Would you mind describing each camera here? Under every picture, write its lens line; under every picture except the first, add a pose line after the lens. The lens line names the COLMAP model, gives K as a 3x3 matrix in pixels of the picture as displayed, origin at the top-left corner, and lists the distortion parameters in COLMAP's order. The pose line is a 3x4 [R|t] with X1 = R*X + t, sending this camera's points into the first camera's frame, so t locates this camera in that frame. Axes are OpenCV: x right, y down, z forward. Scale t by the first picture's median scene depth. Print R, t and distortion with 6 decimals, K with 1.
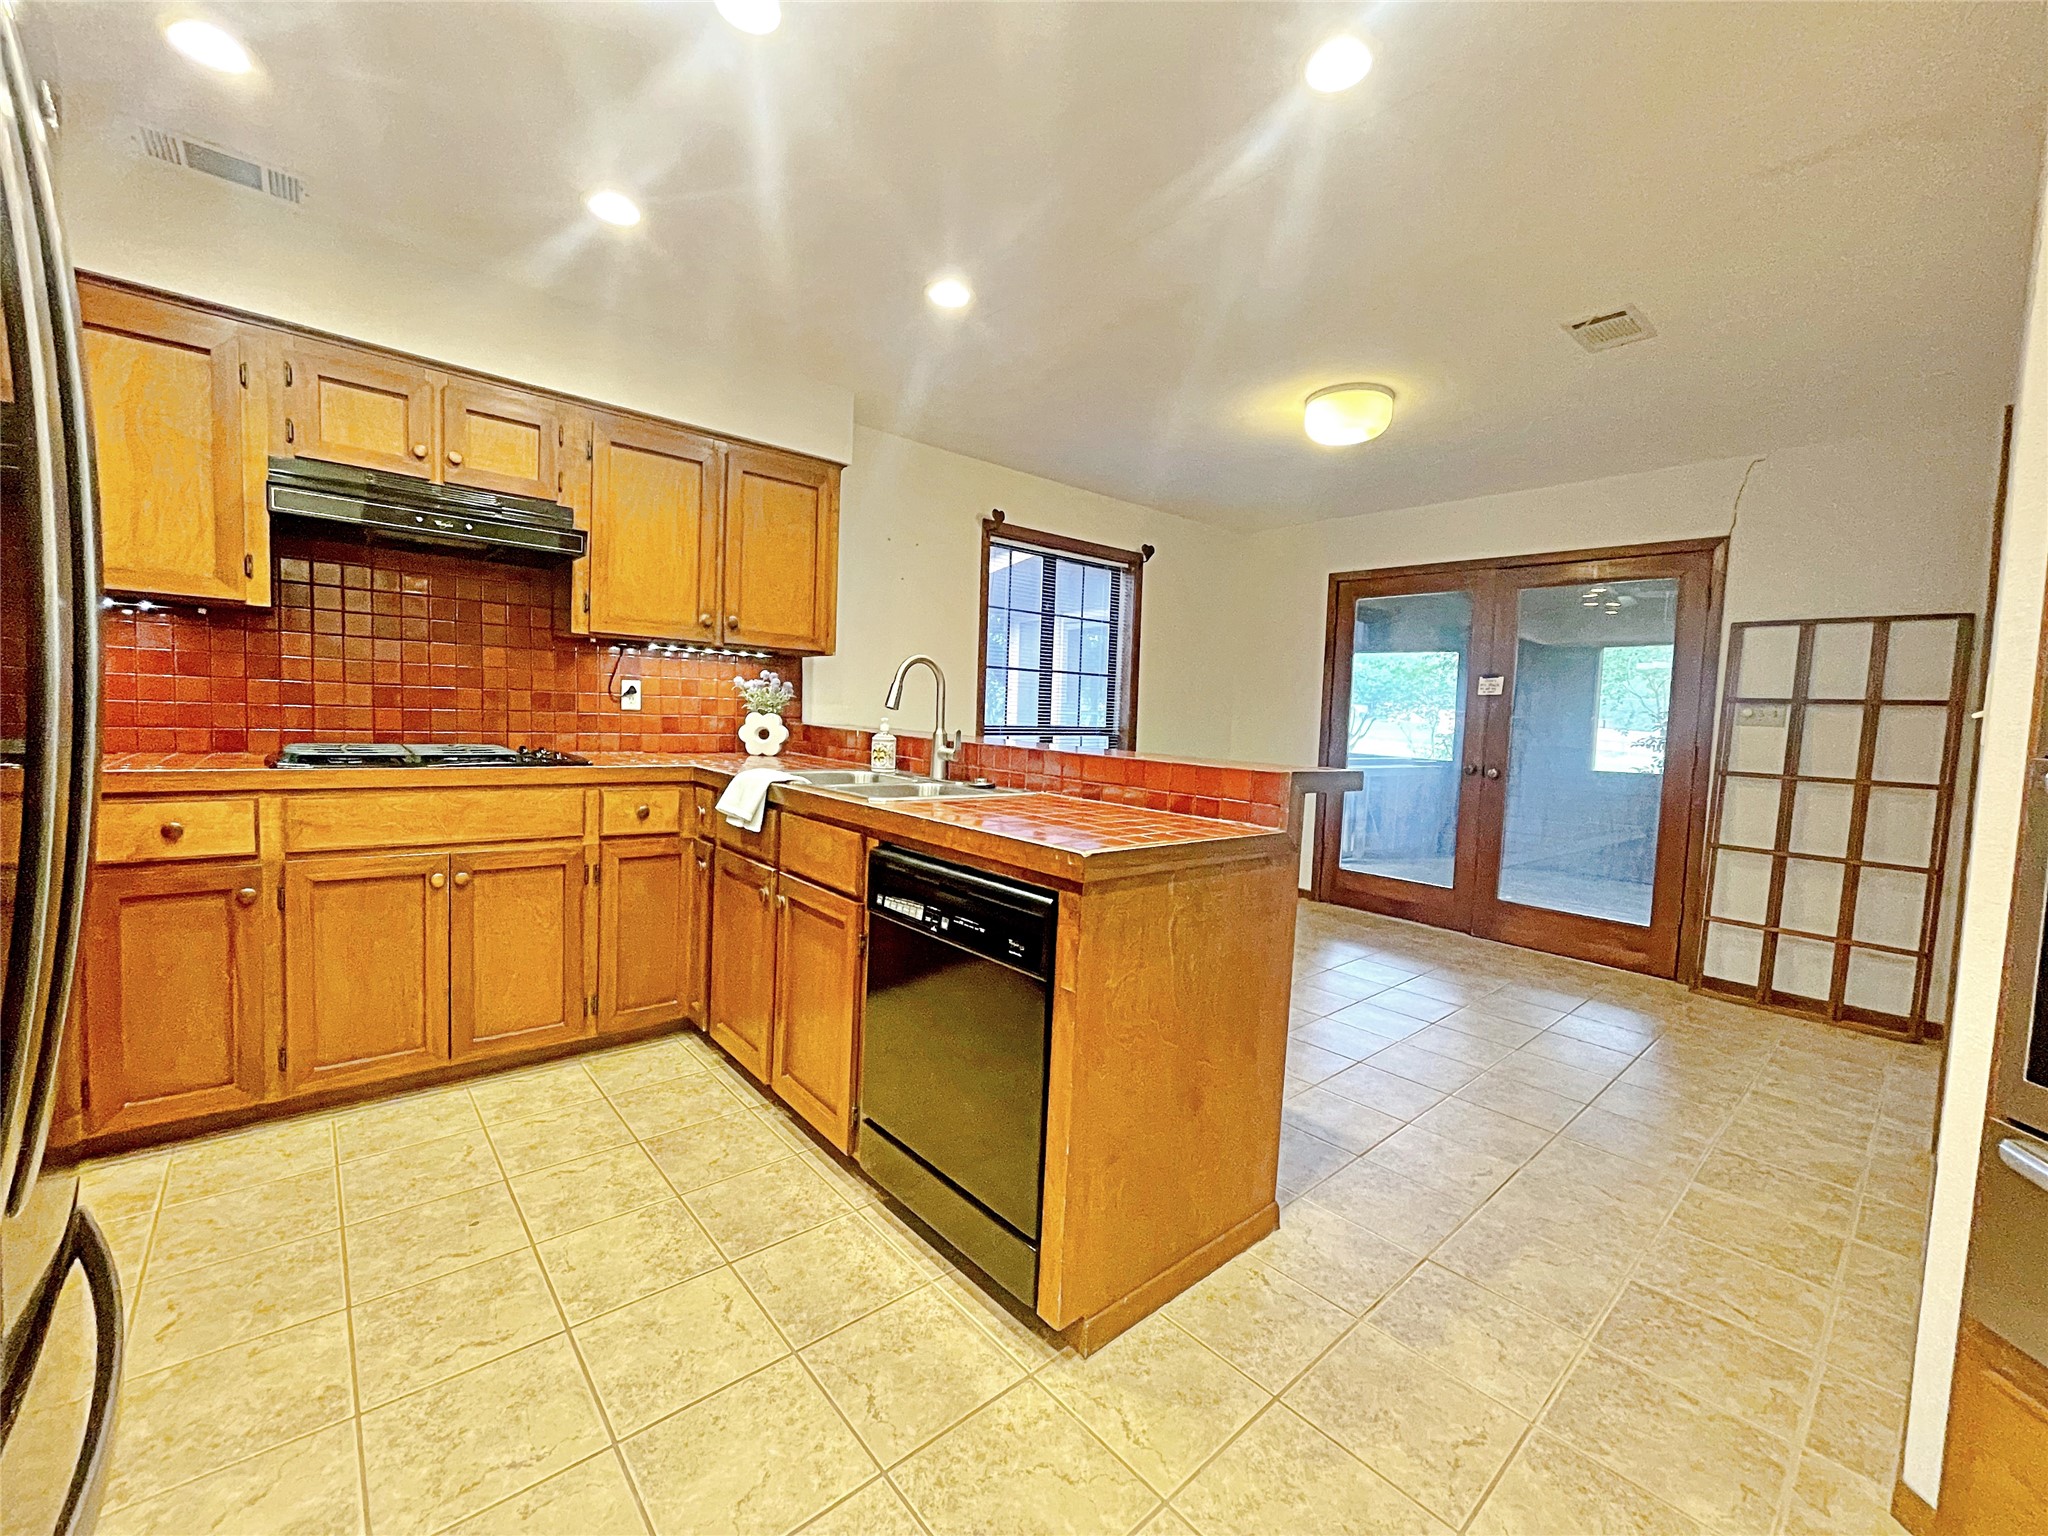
lens RADIAL K [[828.3, 0, 1024.0], [0, 828.3, 768.0], [0, 0, 1]] dist [0.000899, 0.000294]
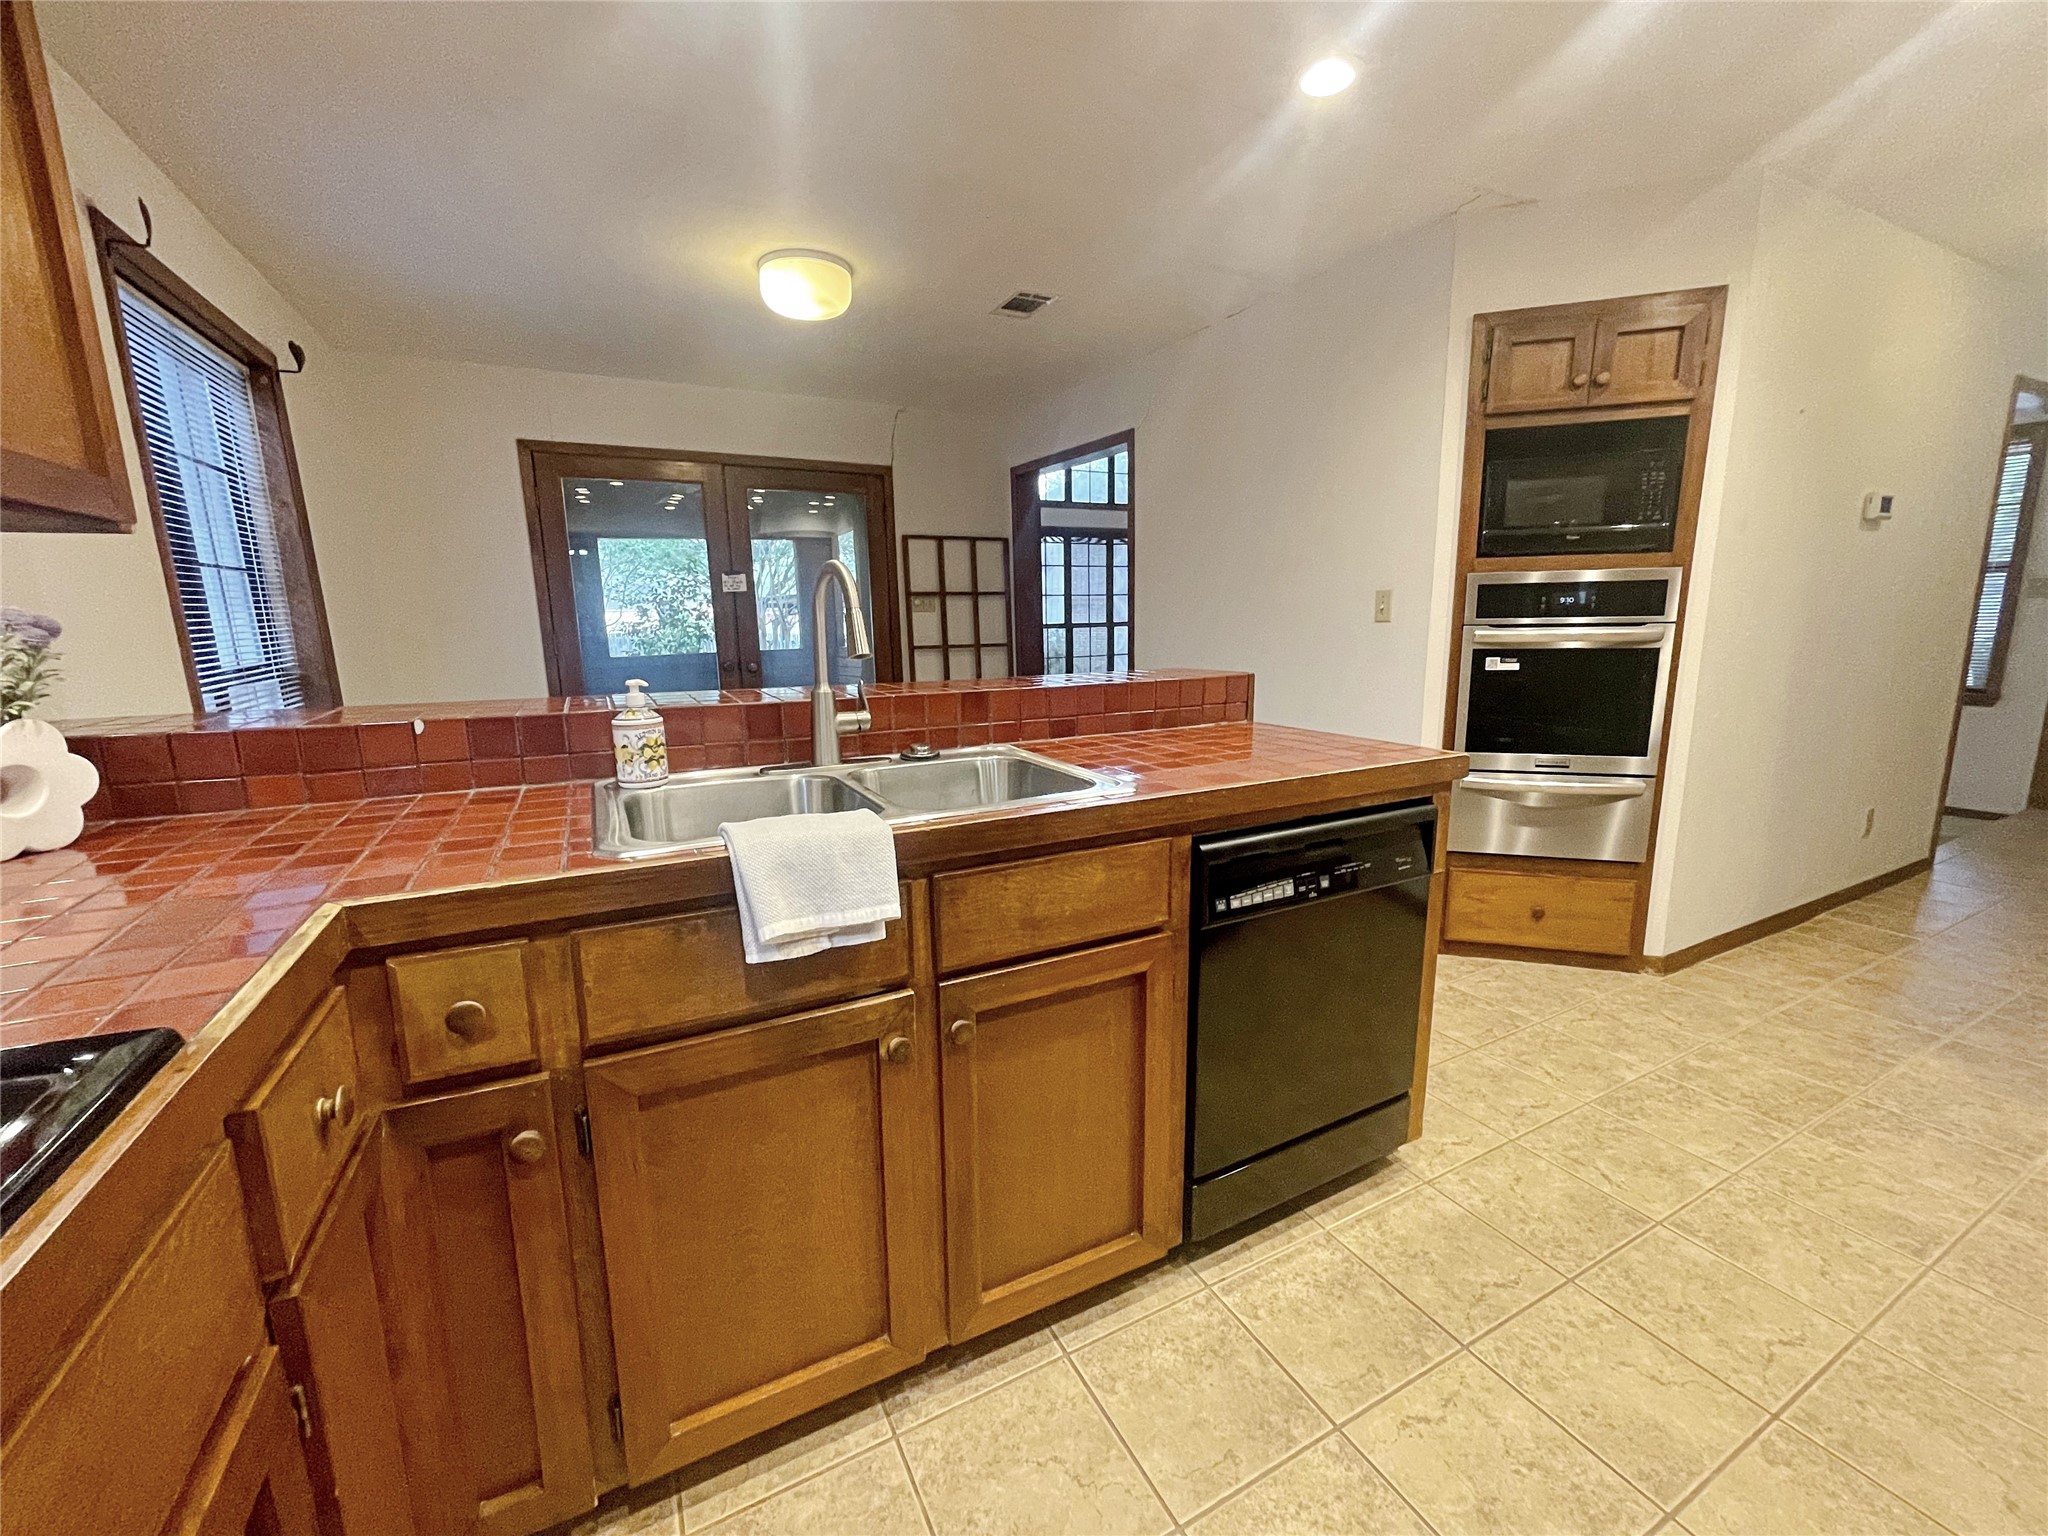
lens RADIAL K [[815.3, 0, 1024.0], [0, 815.3, 768.0], [0, 0, 1]] dist [0.000541, -0.000159]
pose [[0.243283, -0.227606, 0.942873, -0.714463], [0.091720, 0.973121, 0.211242, -0.110987], [-0.965609, 0.035089, 0.257619, 0.778818]]
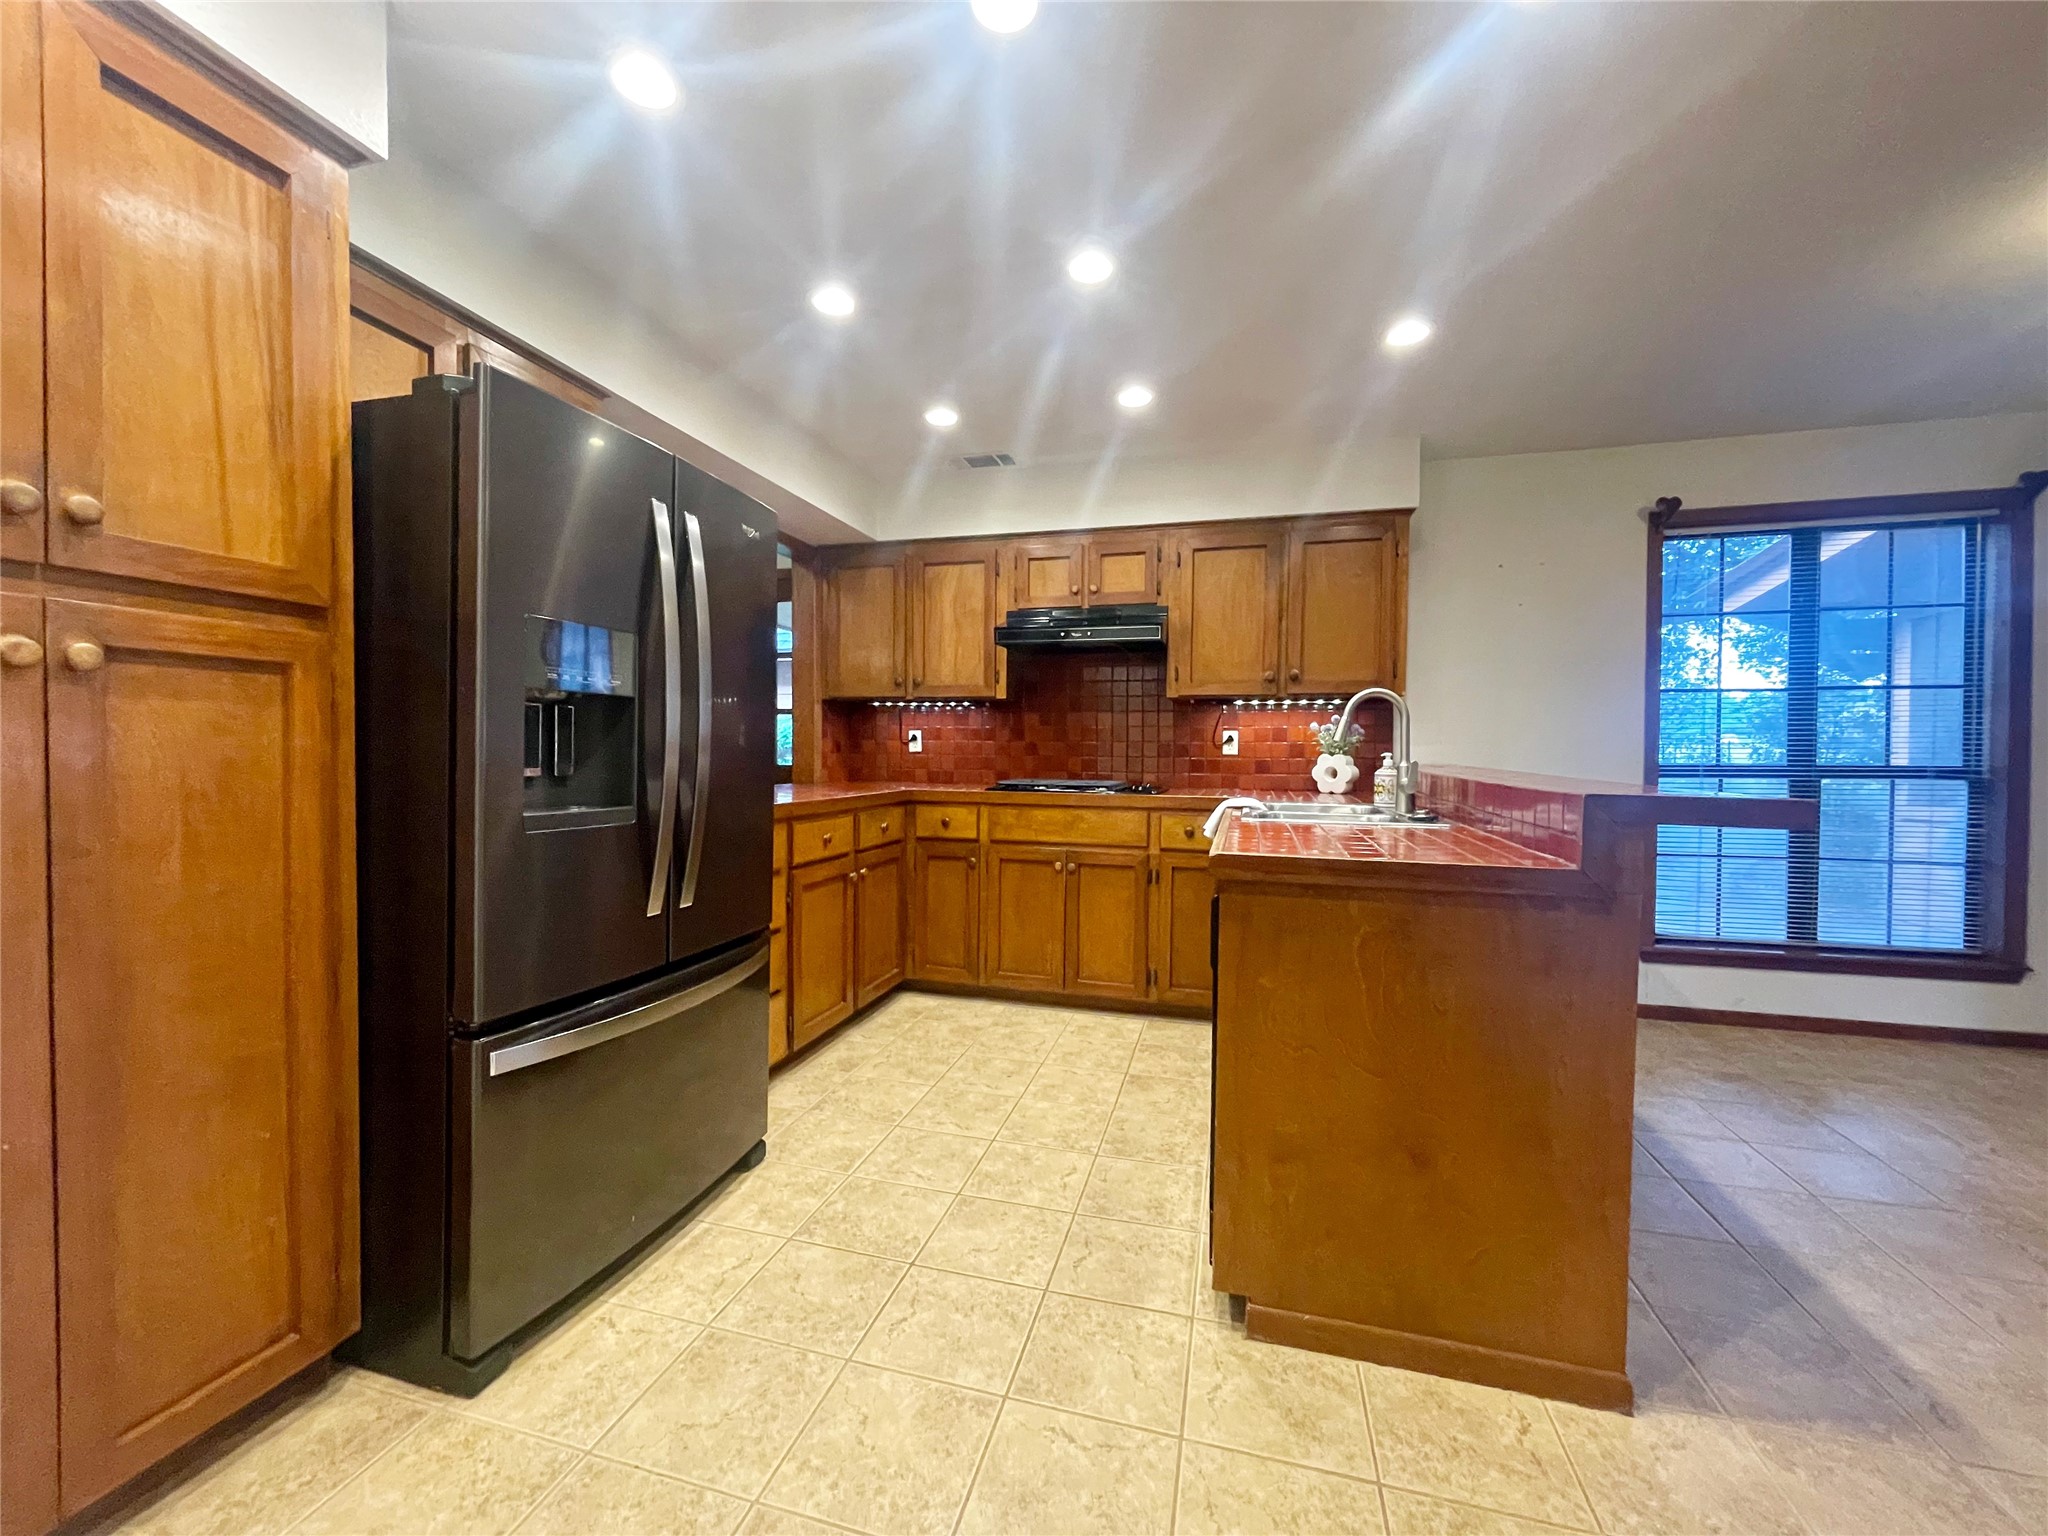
lens RADIAL K [[835.7, 0, 1024.0], [0, 835.7, 768.0], [0, 0, 1]] dist [0.003476, 0.000238]
pose [[0.555238, -0.018249, -0.831491, 0.526453], [-0.041774, 0.997885, -0.049796, 0.032728], [0.830641, 0.062383, 0.553302, 0.082734]]
